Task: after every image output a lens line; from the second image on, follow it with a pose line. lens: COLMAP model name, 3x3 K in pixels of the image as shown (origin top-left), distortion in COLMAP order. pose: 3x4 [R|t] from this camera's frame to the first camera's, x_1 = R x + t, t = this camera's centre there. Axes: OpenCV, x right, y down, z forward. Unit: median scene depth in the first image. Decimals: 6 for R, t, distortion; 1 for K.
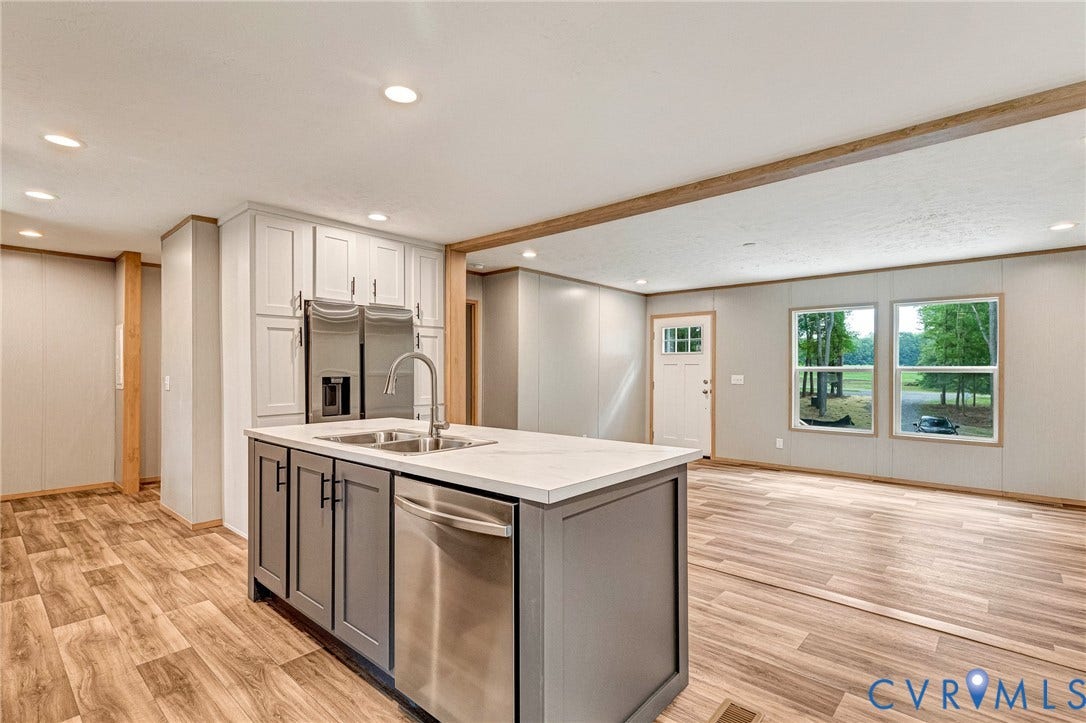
lens RADIAL K [[511.8, 0, 540.1], [0, 511.8, 372.8], [0, 0, 1]] dist [0.004576, -0.000256]
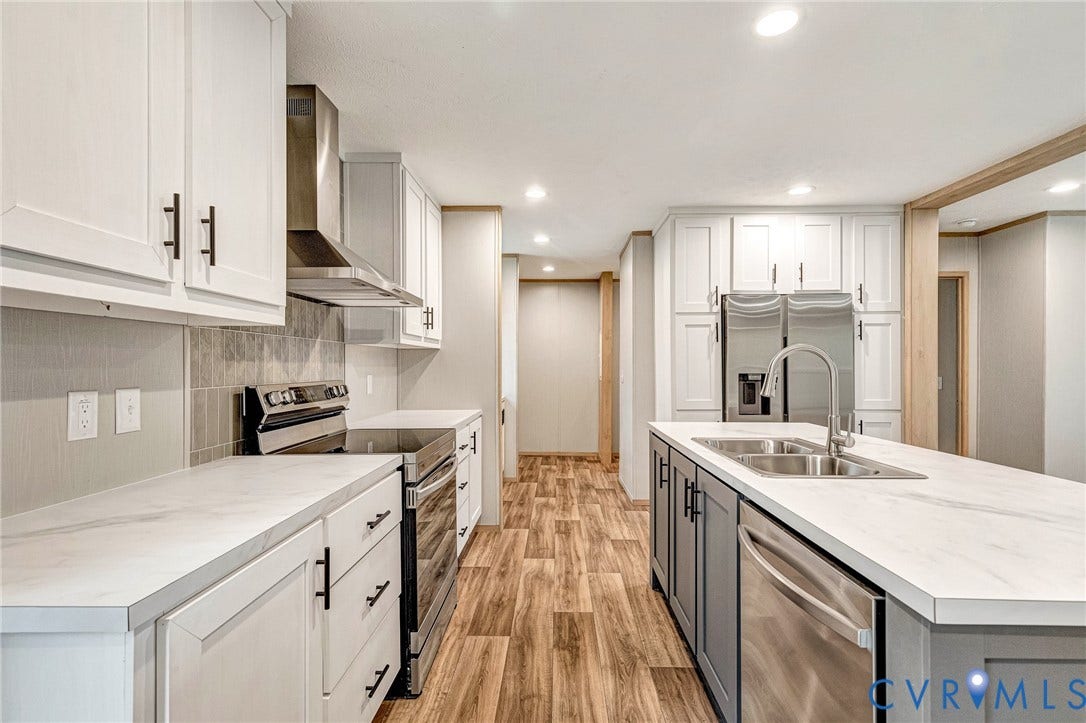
lens RADIAL K [[500.1, 0, 544.6], [0, 500.1, 365.4], [0, 0, 1]] dist [0.012631, 0.000079]
pose [[0.650020, 0.001787, -0.759915, 0.052155], [-0.006530, 0.999973, -0.003234, -0.001610], [0.759889, 0.007064, 0.650014, 0.124092]]
